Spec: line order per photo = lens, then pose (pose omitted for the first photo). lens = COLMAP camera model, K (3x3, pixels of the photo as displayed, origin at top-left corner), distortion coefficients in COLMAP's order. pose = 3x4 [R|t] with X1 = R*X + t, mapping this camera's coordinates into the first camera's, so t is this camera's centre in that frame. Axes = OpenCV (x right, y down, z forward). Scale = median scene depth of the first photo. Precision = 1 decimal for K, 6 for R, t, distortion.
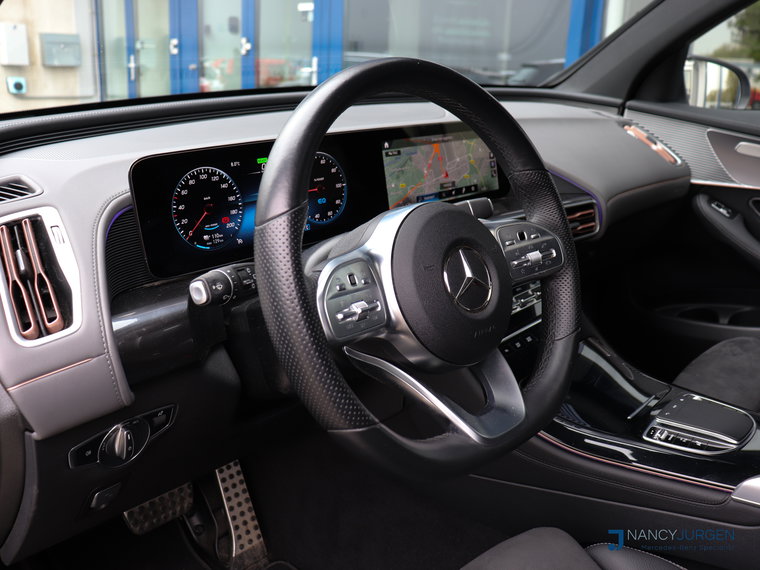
lens RADIAL K [[704.5, 0, 380.0], [0, 704.5, 285.0], [0, 0, 1]] dist [-0.177900, 0.142437]
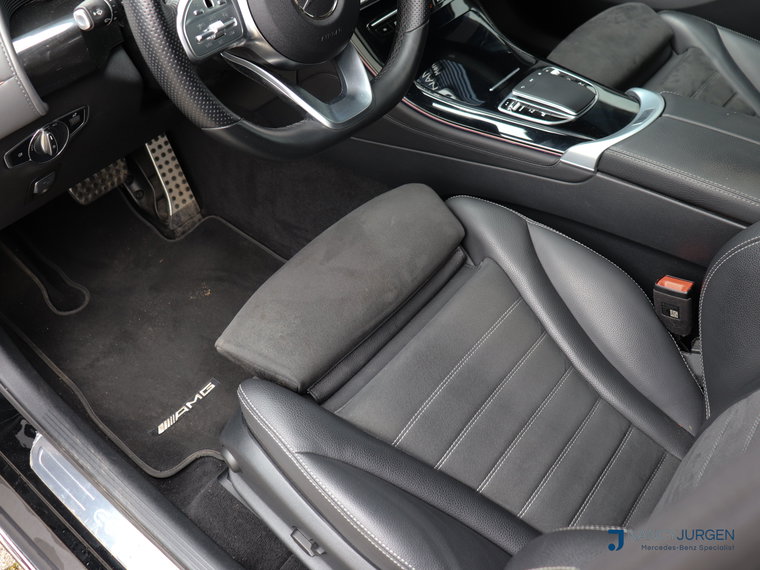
lens RADIAL K [[704.5, 0, 380.0], [0, 704.5, 285.0], [0, 0, 1]] dist [-0.177900, 0.142437]
pose [[0.997207, -0.053706, 0.051909, 0.126168], [0.021816, 0.874095, 0.485265, -0.109495], [-0.071435, -0.482777, 0.872825, -0.195822]]
